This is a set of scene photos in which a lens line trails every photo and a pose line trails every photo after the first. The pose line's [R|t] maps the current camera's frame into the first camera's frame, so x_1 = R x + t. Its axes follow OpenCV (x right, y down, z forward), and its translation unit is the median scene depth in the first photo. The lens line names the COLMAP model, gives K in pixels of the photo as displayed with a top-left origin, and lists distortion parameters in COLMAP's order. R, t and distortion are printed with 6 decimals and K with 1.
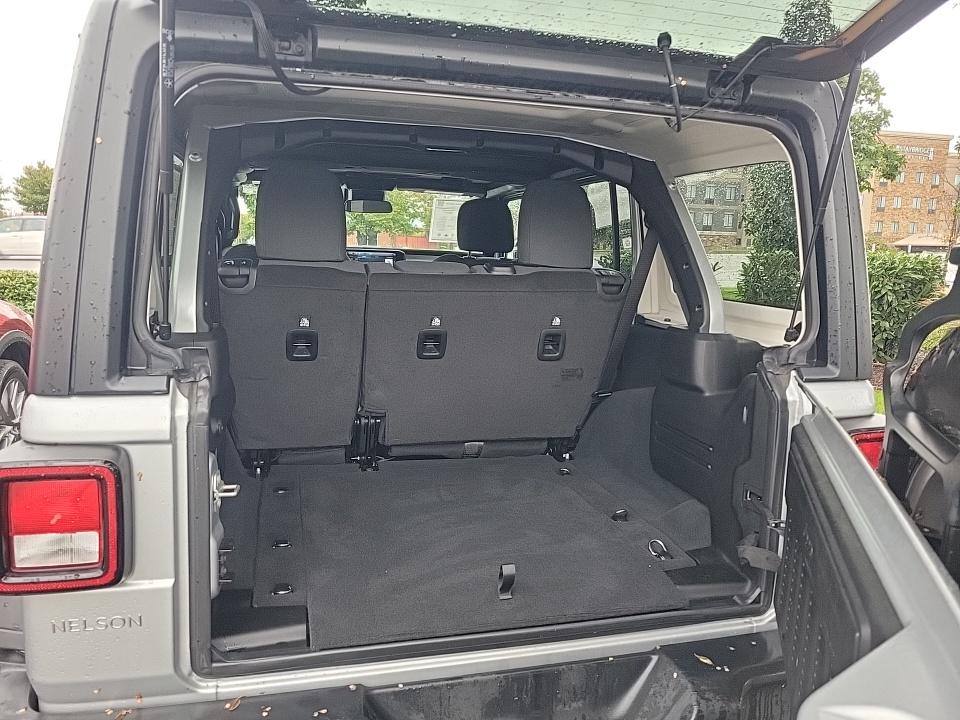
lens RADIAL K [[722.0, 0, 477.7], [0, 722.0, 357.1], [0, 0, 1]] dist [0.034542, -0.012747]
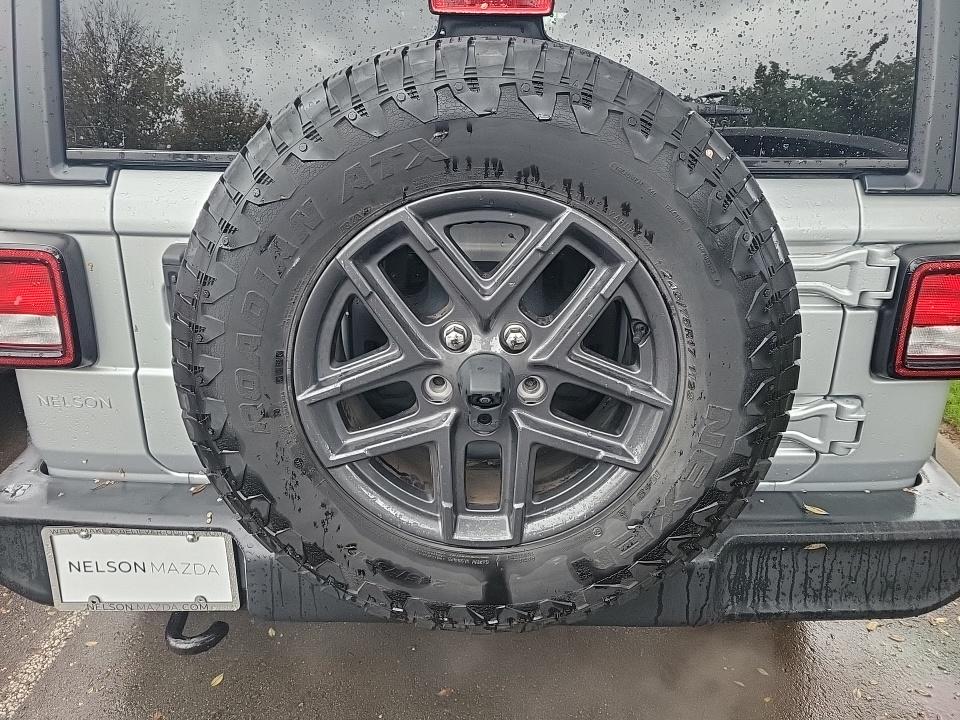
lens RADIAL K [[722.0, 0, 477.0], [0, 722.0, 360.5], [0, 0, 1]] dist [0.034542, -0.012747]
pose [[0.962371, 0.068632, -0.262930, 0.340187], [-0.018132, 0.981642, 0.189869, 0.088983], [0.271134, -0.177957, 0.945948, 0.149634]]
